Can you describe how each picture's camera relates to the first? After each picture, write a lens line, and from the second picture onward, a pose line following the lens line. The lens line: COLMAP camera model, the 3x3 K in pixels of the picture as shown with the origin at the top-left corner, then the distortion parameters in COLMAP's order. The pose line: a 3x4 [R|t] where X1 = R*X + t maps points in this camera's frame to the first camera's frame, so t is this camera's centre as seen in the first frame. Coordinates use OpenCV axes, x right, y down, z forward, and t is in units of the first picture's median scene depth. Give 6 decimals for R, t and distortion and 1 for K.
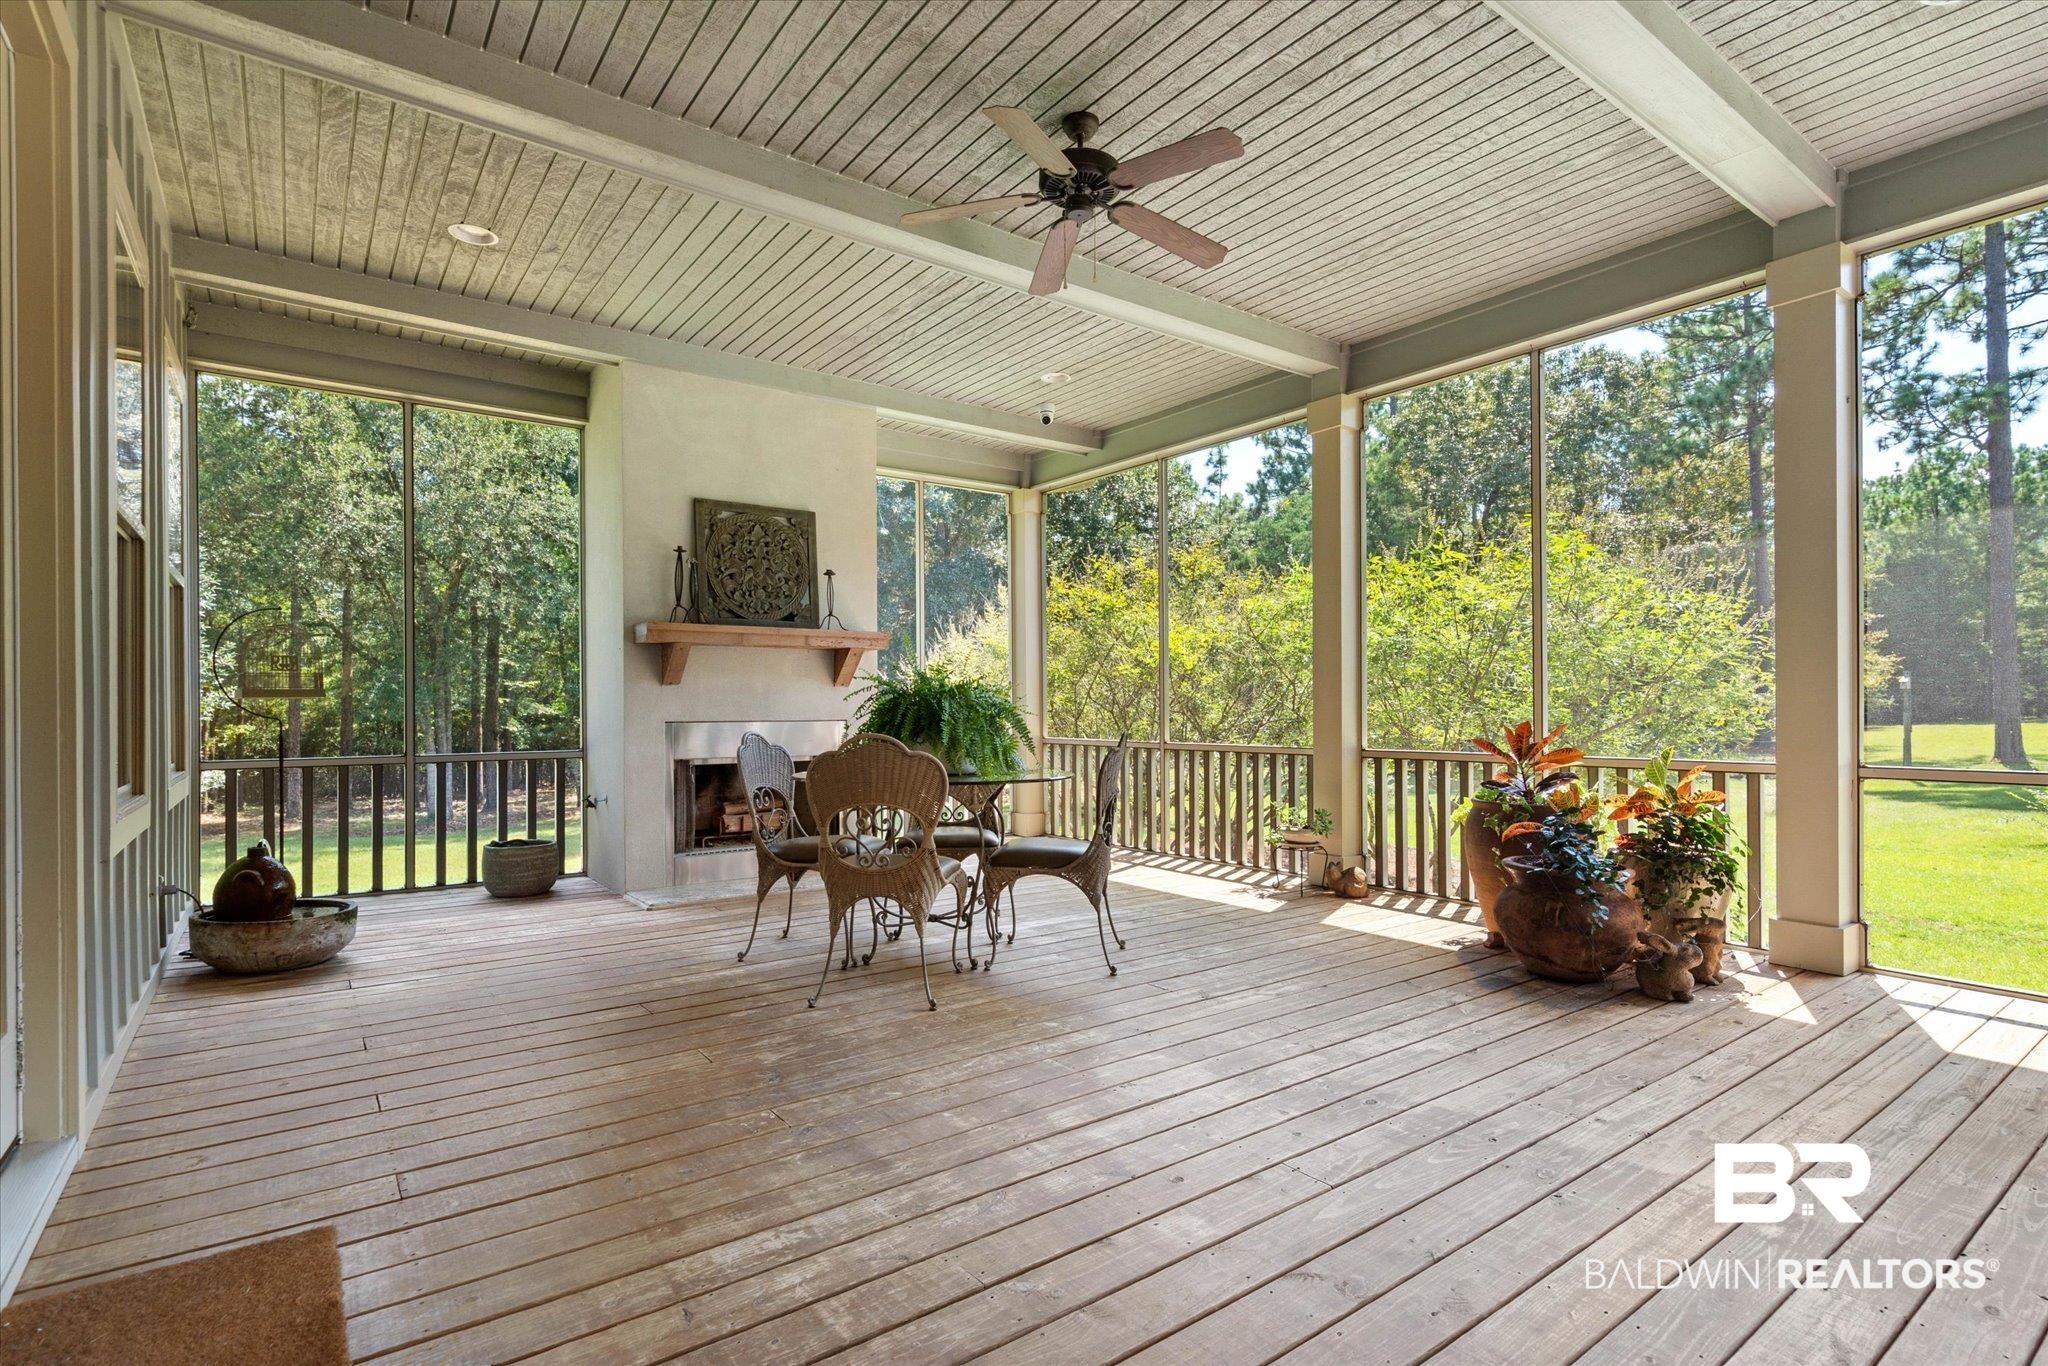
lens RADIAL K [[1002.0, 0, 1028.0], [0, 1002.0, 697.4], [0, 0, 1]] dist [0.001824, 0.000285]
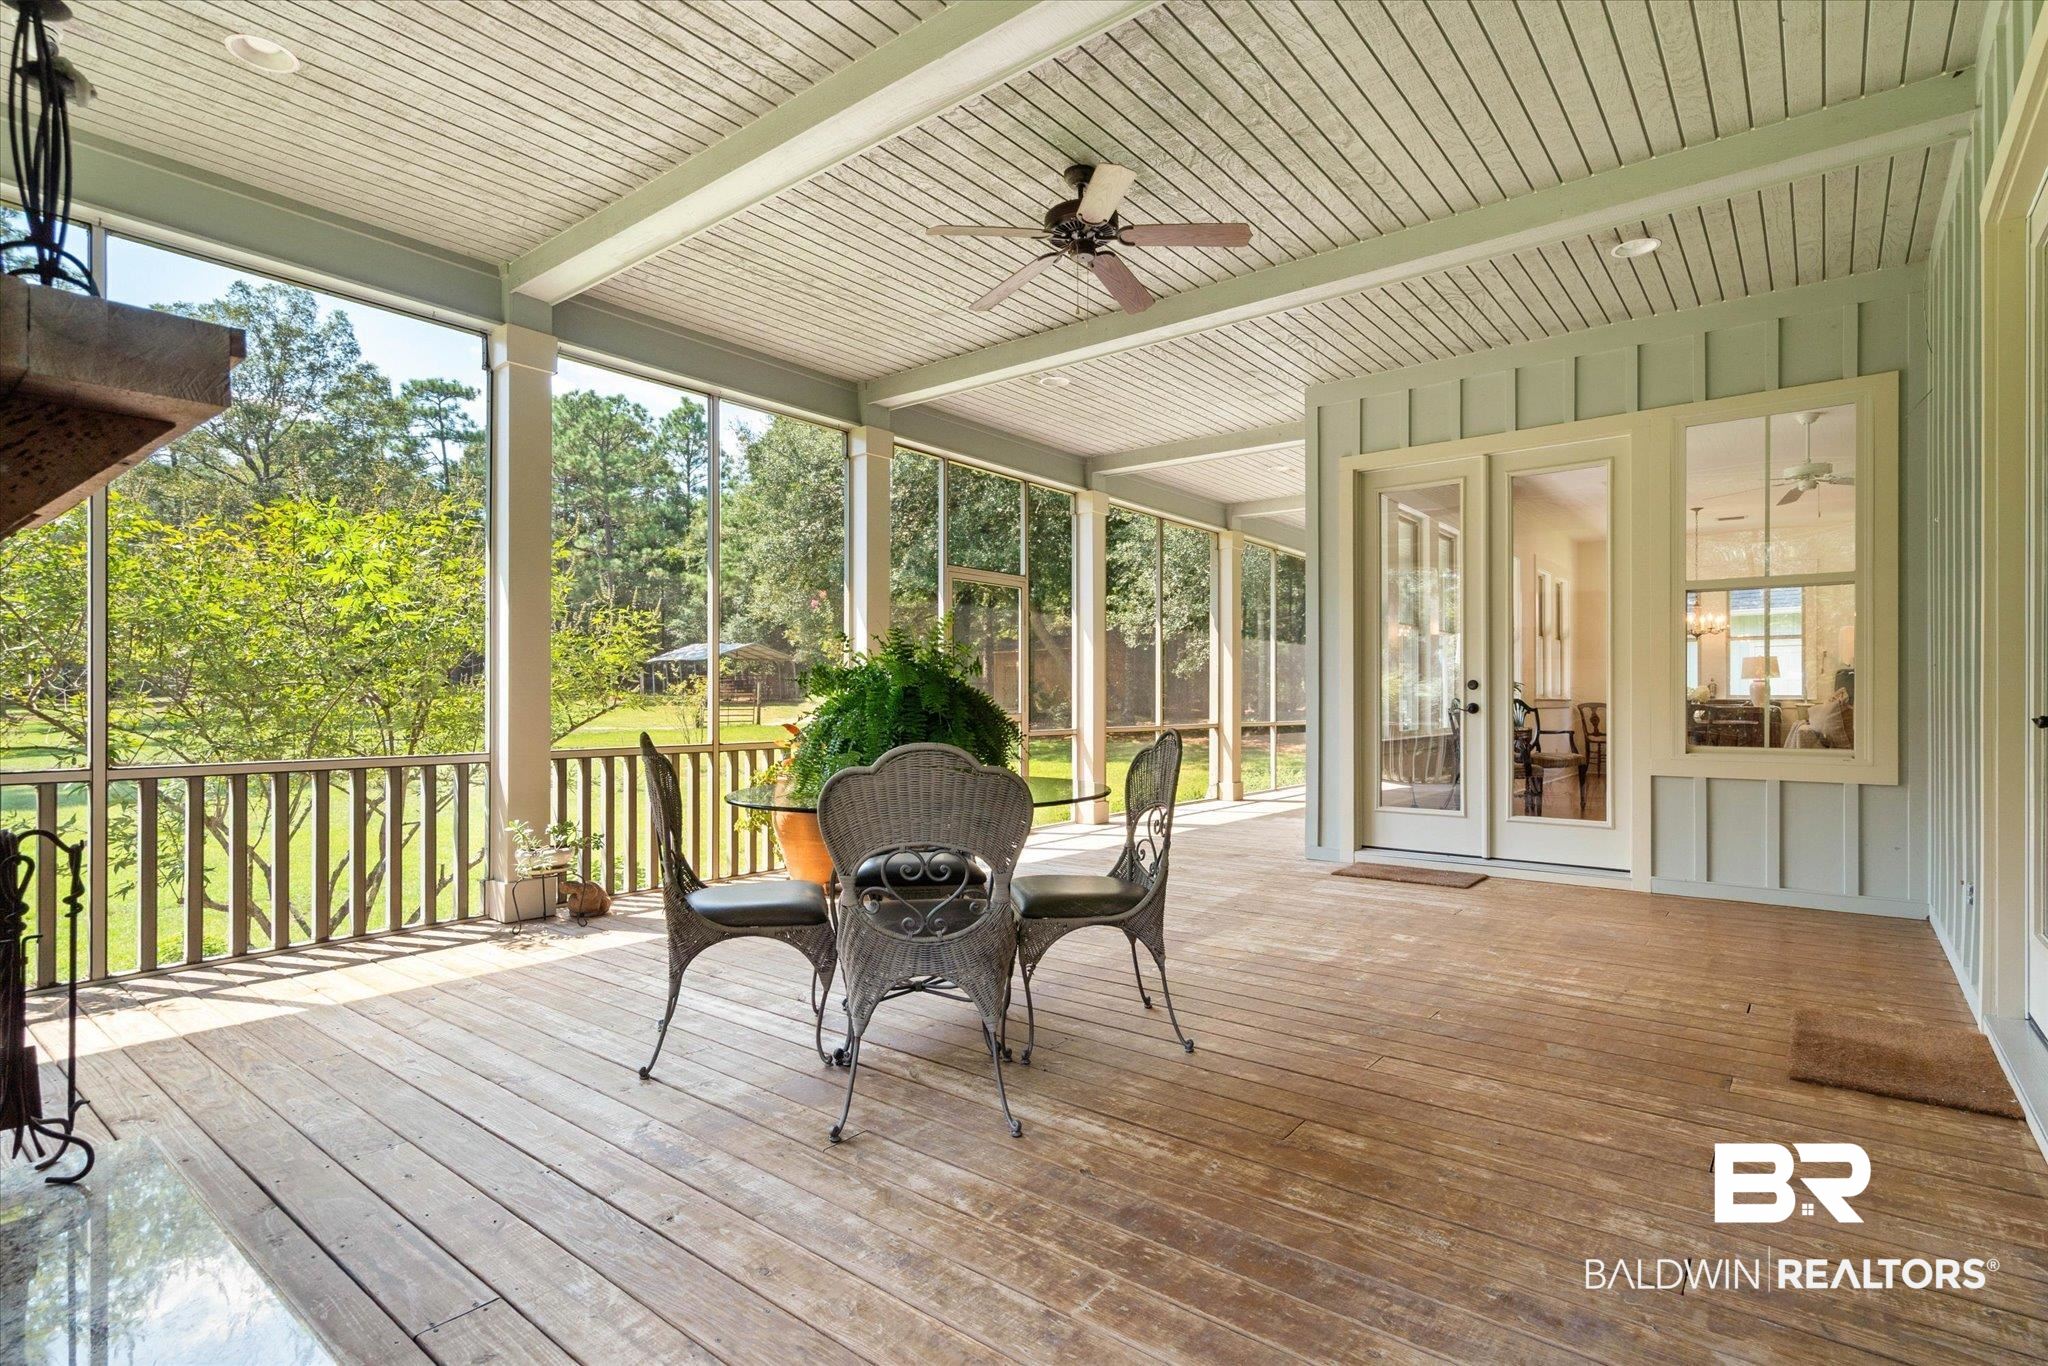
lens RADIAL K [[1002.0, 0, 1027.1], [0, 1002.0, 697.5], [0, 0, 1]] dist [0.001824, 0.000285]
pose [[-0.258246, 0.011015, 0.966016, -1.594485], [-0.007152, 0.999886, -0.013313, 0.033857], [-0.966053, -0.010347, -0.258138, 2.150532]]
